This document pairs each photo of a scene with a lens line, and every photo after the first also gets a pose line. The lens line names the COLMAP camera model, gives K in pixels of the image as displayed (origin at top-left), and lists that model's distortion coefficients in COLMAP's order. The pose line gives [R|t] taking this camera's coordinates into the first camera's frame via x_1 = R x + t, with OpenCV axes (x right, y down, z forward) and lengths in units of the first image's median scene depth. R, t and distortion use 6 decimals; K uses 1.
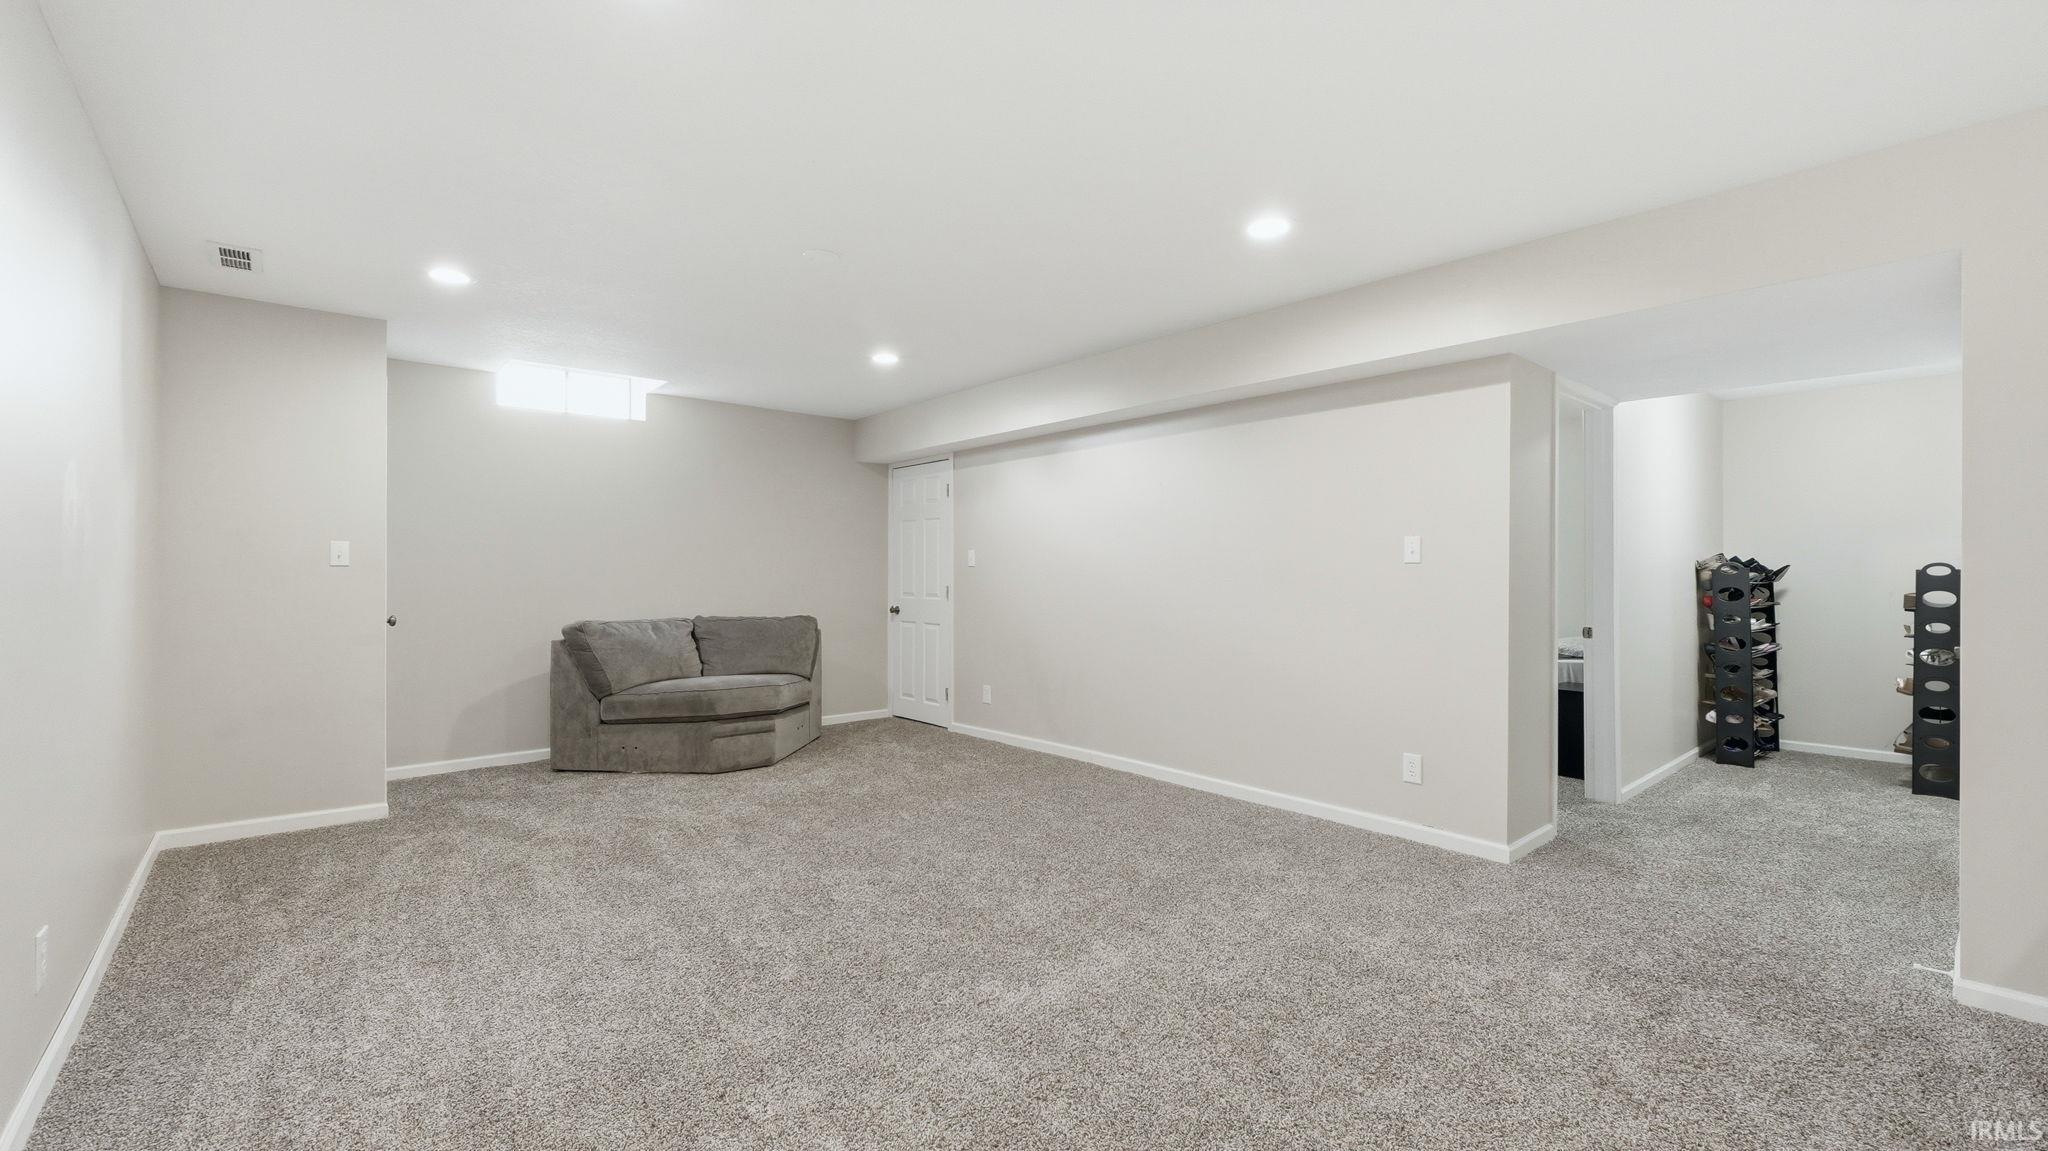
lens RADIAL K [[855.5, 0, 1024.0], [0, 855.5, 575.5], [0, 0, 1]] dist [-0.002903, -0.000689]
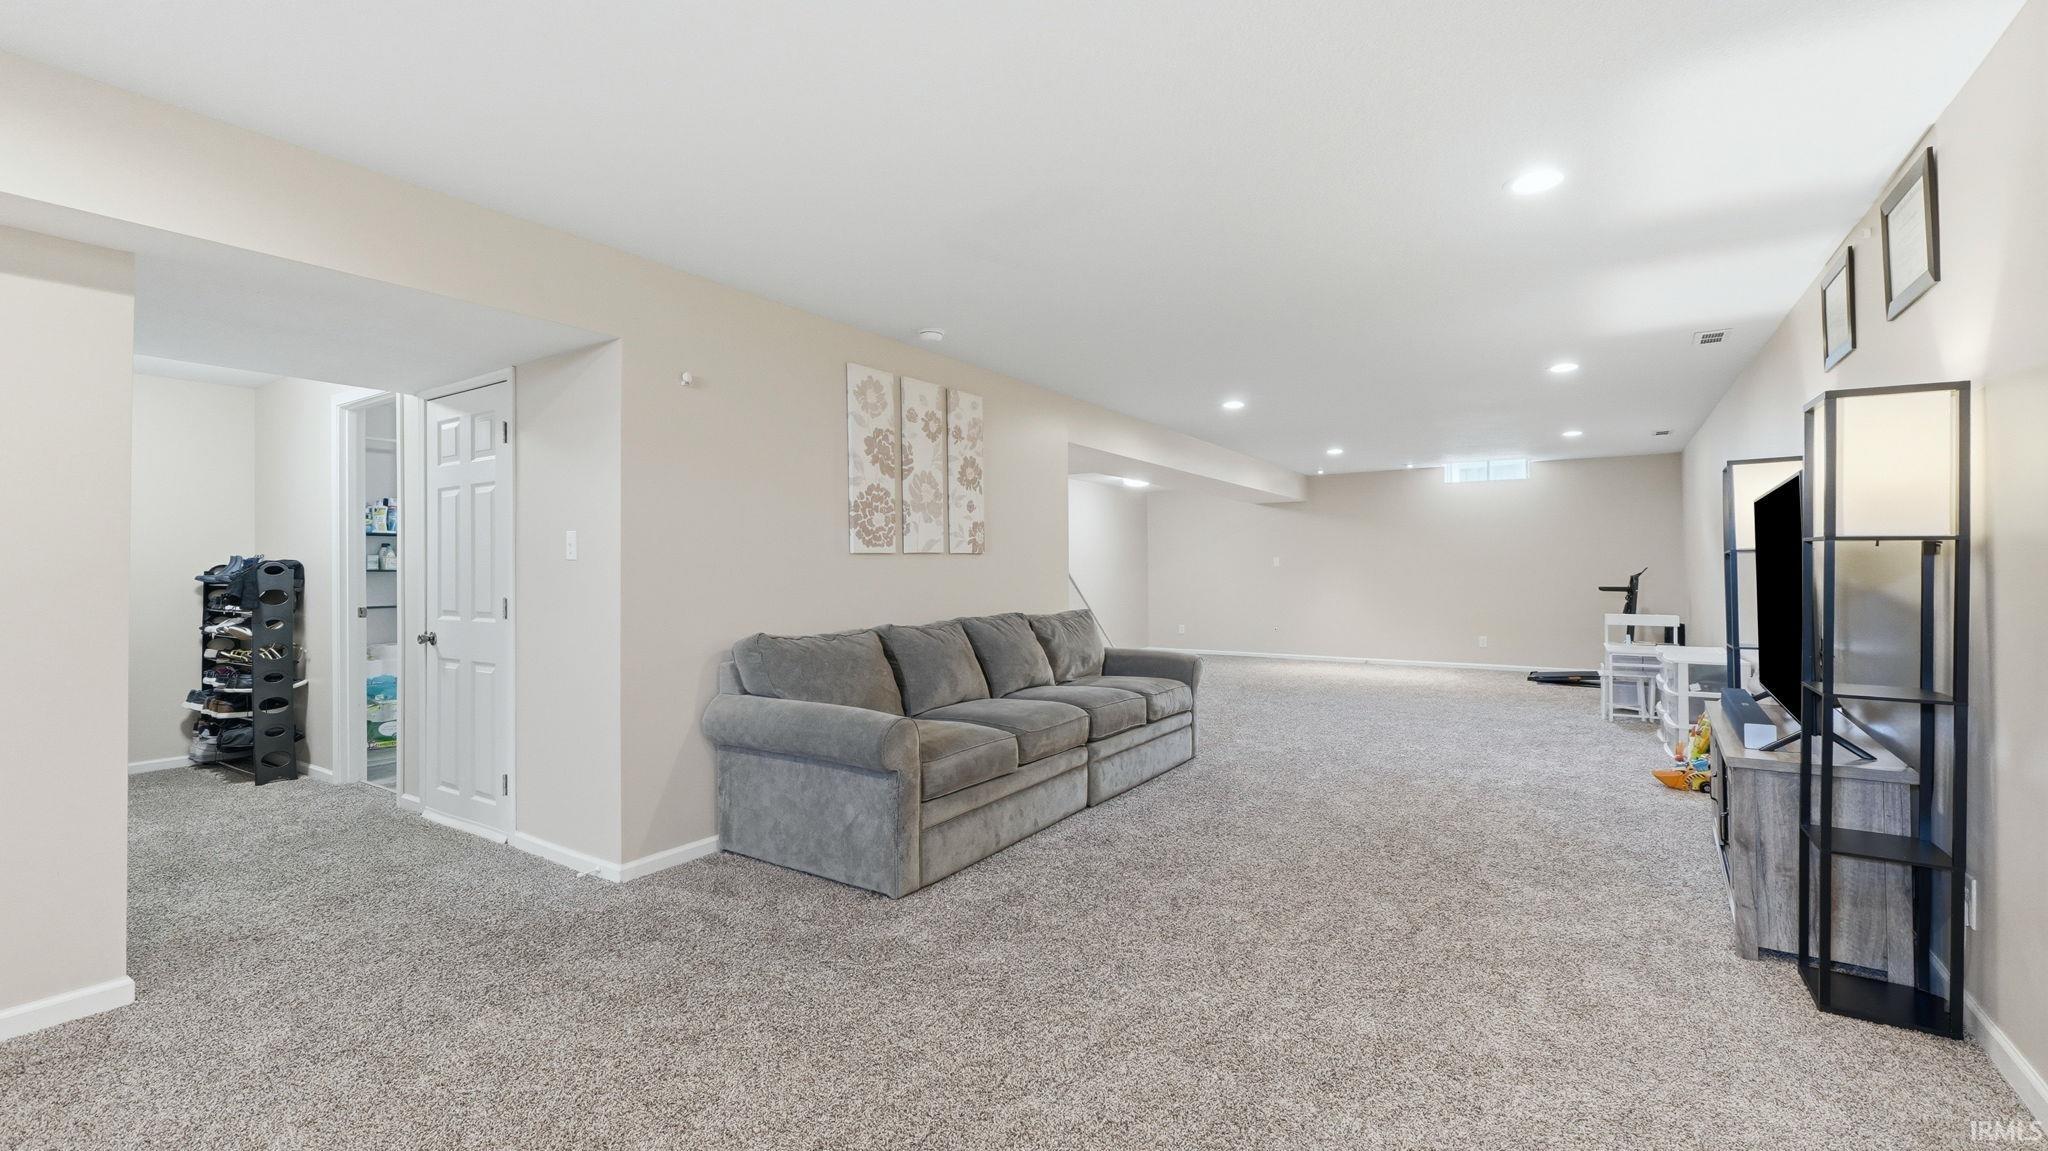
lens RADIAL K [[855.5, 0, 1024.0], [0, 855.5, 575.5], [0, 0, 1]] dist [-0.002903, -0.000689]
pose [[-0.265560, -0.007954, 0.964062, -0.608341], [0.009017, 0.999902, 0.010734, -0.008264], [-0.964052, 0.011544, -0.265462, 1.094150]]
